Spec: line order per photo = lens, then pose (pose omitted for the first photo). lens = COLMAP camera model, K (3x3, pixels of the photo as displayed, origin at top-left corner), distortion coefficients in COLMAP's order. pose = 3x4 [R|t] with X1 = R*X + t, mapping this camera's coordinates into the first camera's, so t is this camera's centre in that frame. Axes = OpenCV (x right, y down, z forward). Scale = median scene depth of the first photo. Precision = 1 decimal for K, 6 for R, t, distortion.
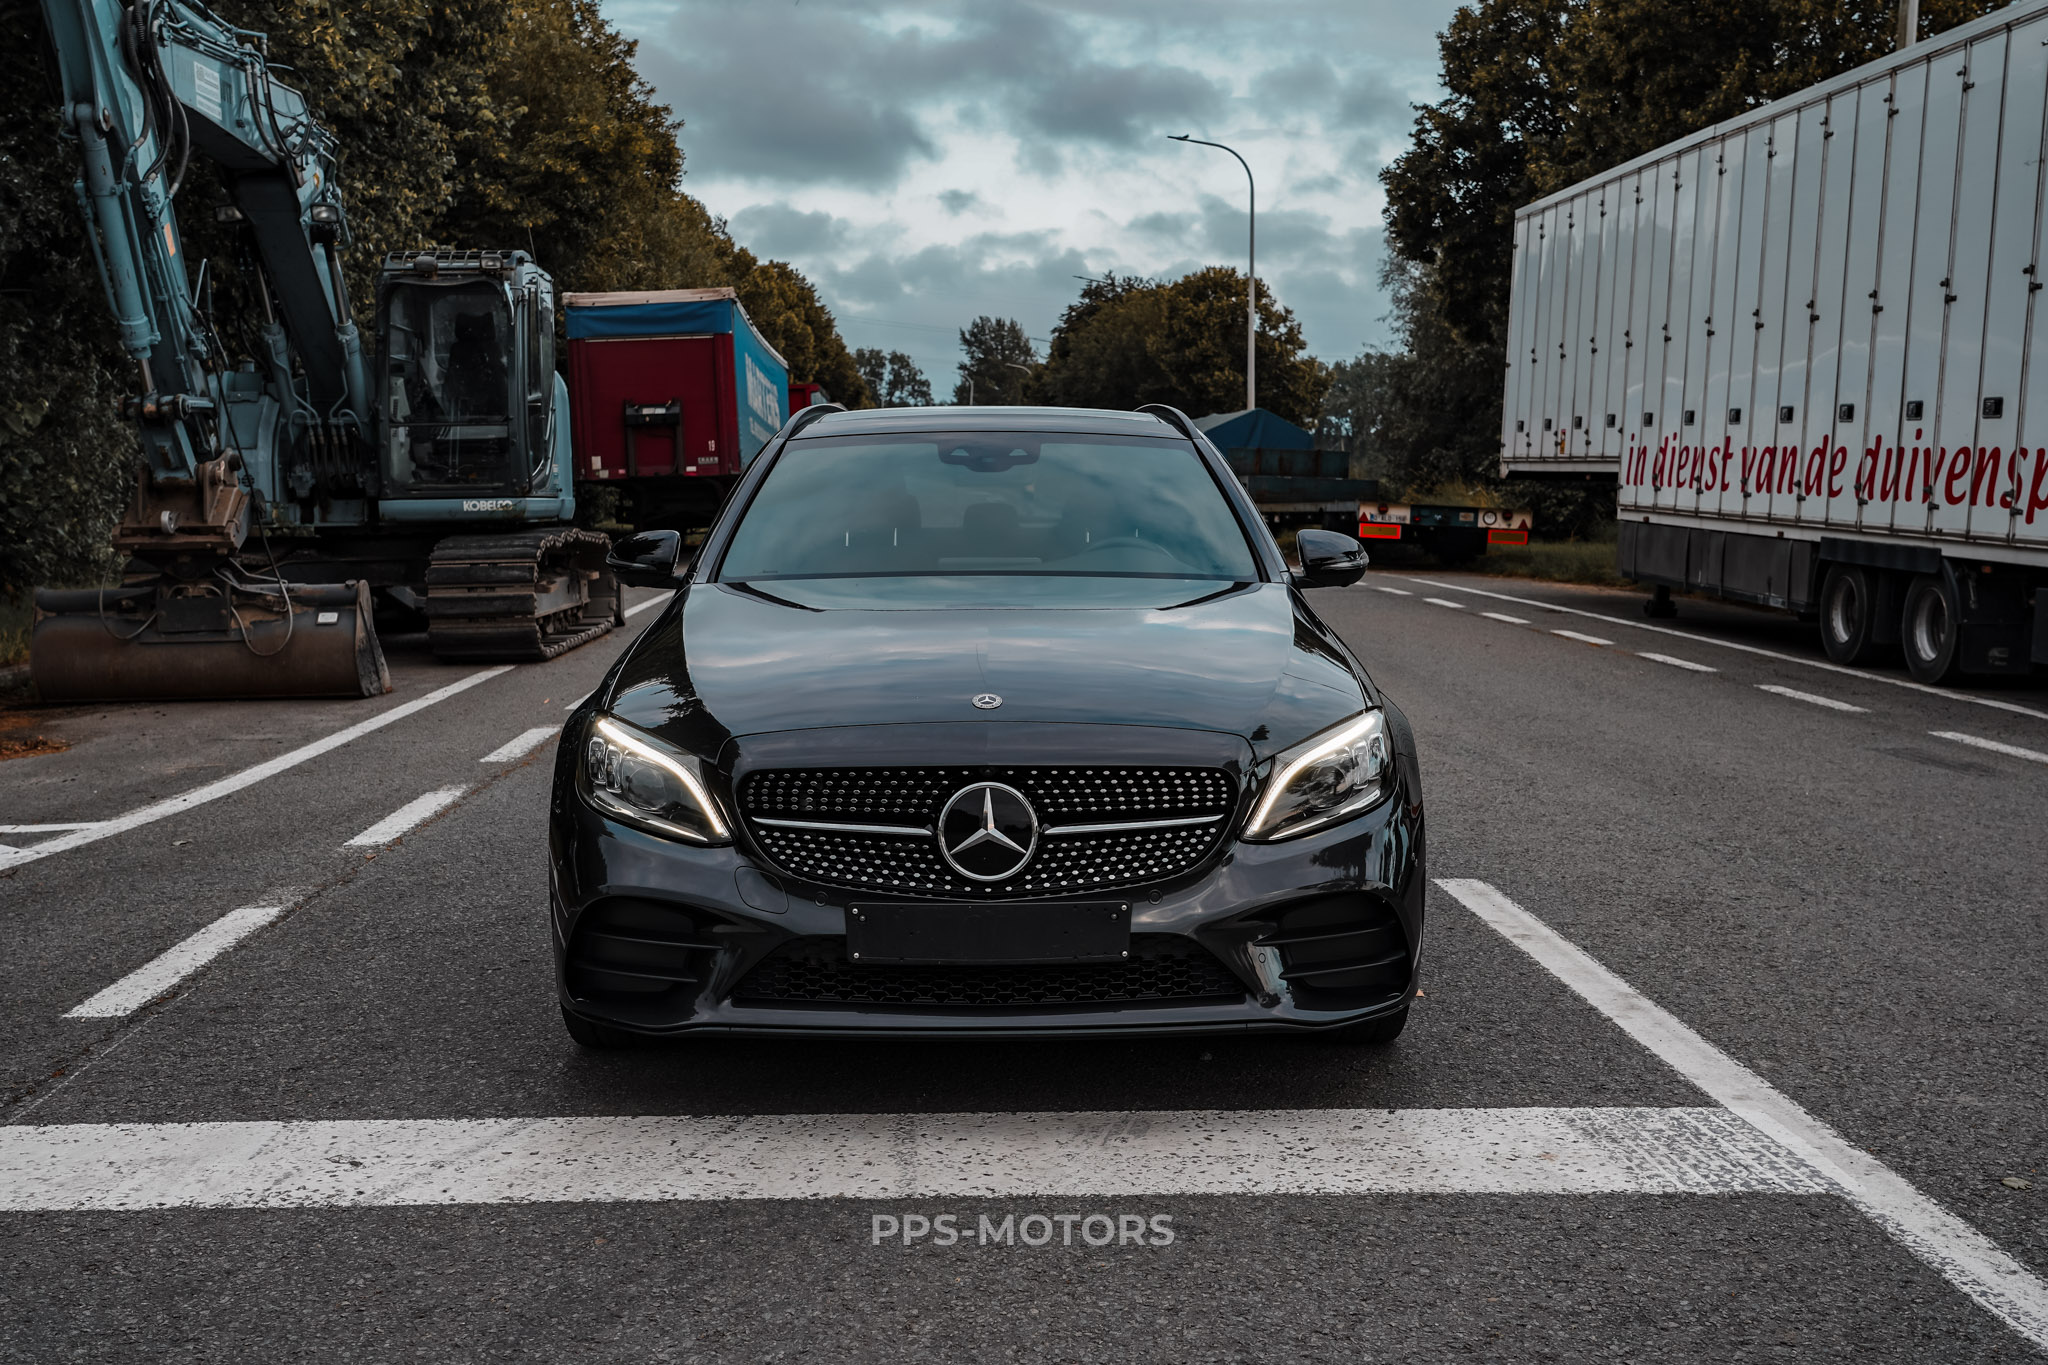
lens RADIAL K [[2222.4, 0, 1030.0], [0, 2222.4, 678.6], [0, 0, 1]] dist [0.055798, -0.034597]
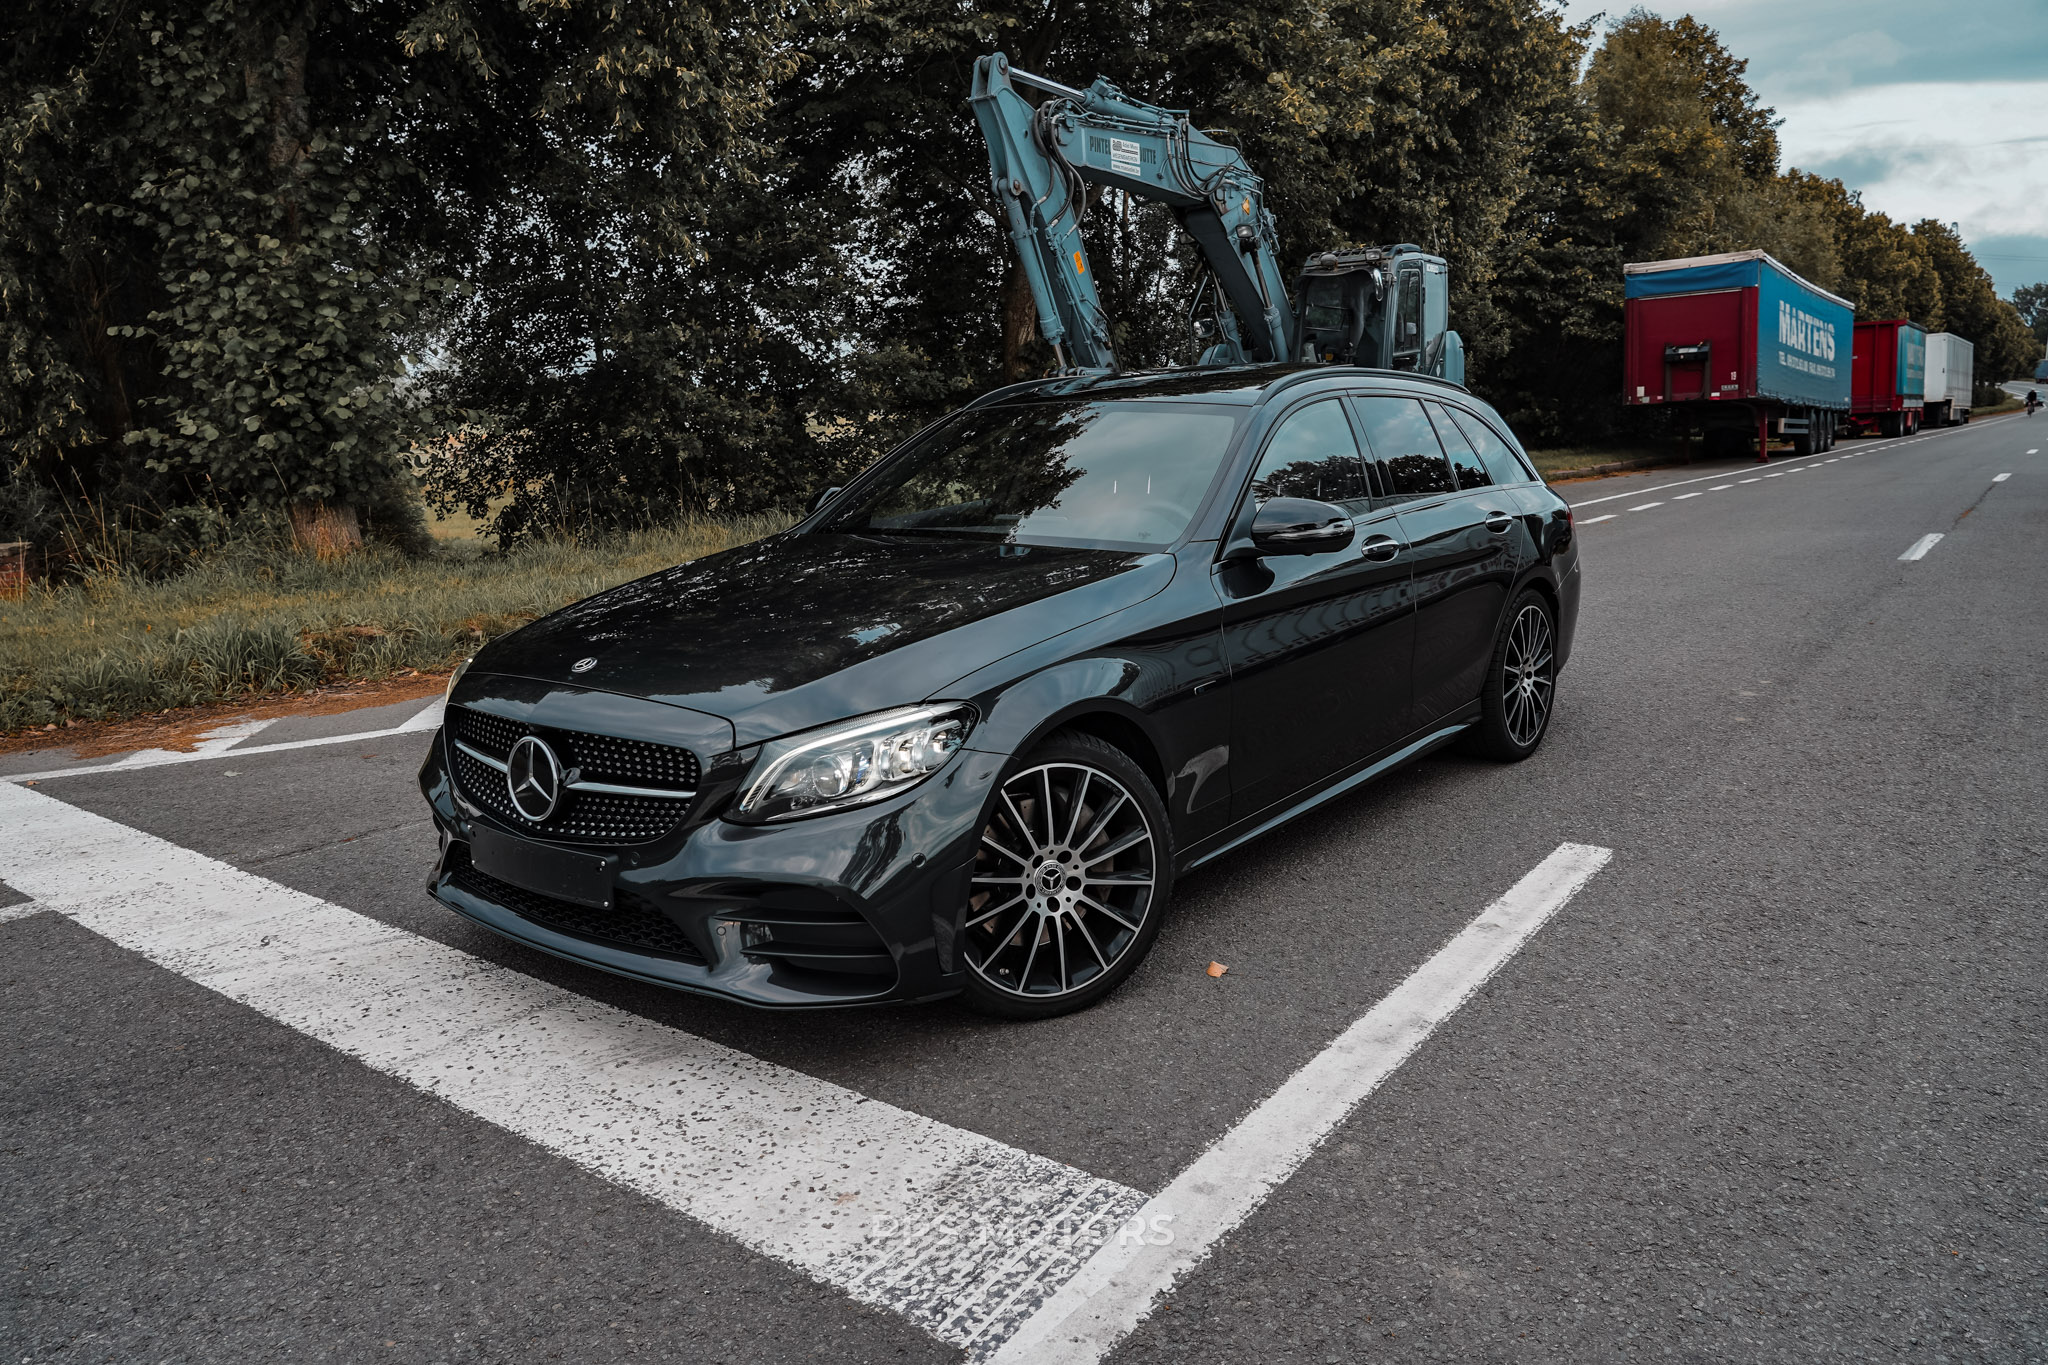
lens RADIAL K [[1471.4, 0, 1016.4], [0, 1471.4, 687.9], [0, 0, 1]] dist [-0.024903, 0.008145]
pose [[0.775355, 0.098545, -0.623790, 0.344981], [-0.033106, 0.992735, 0.115681, -0.040329], [0.630657, -0.069043, 0.772984, 0.303182]]
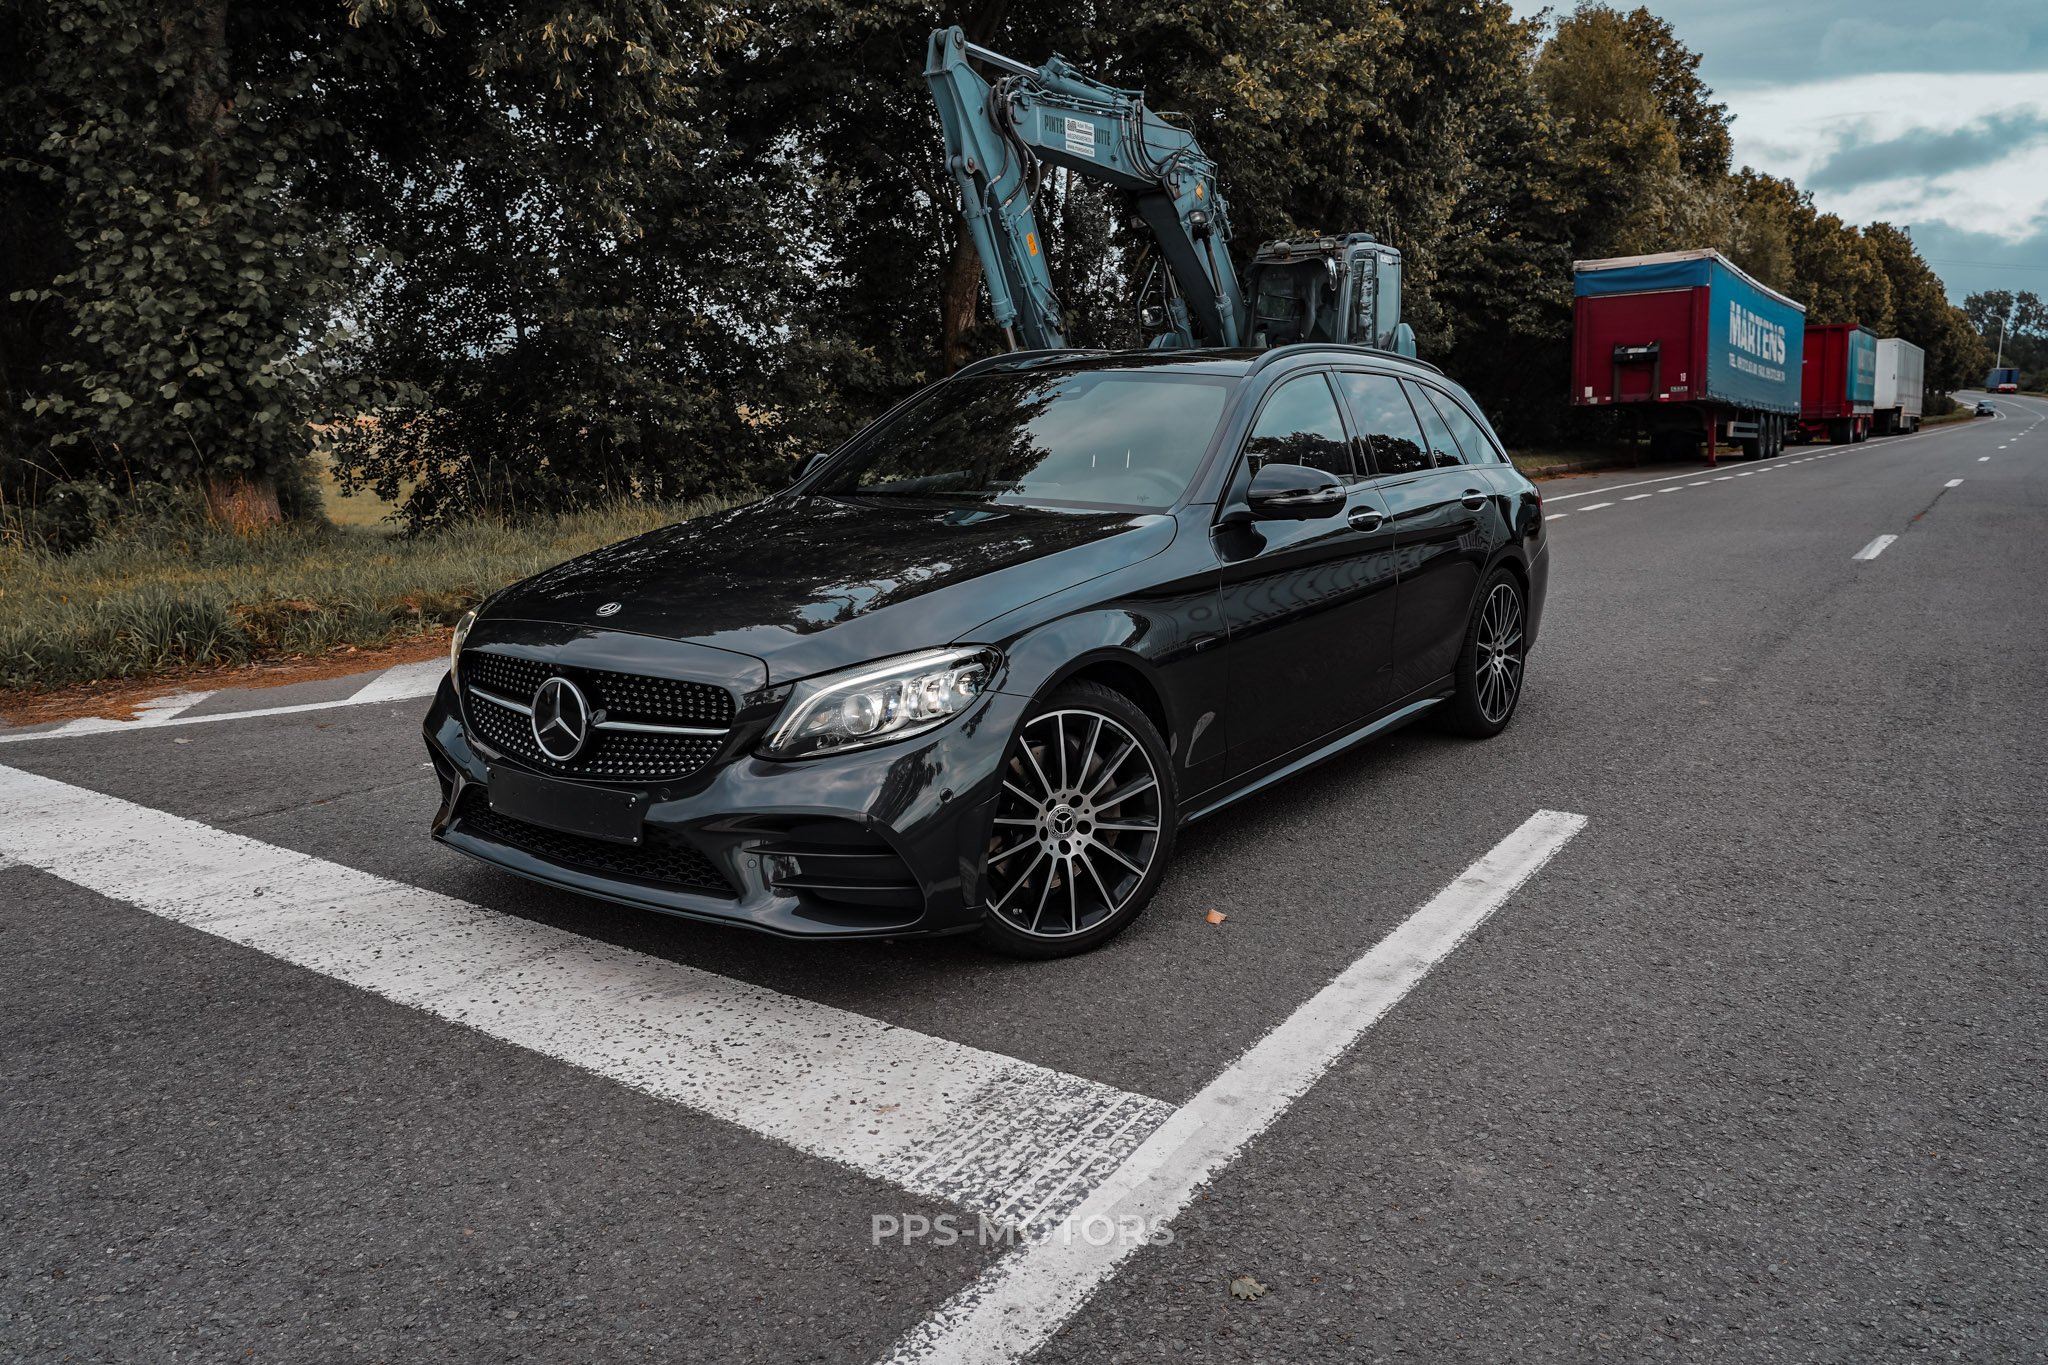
lens RADIAL K [[1536.5, 0, 997.0], [0, 1536.5, 686.0], [0, 0, 1]] dist [-0.000261, 0.003767]
pose [[0.798694, 0.103399, -0.592788, 0.344934], [-0.048306, 0.992964, 0.108117, -0.025964], [0.599796, -0.057717, 0.798069, 0.259583]]
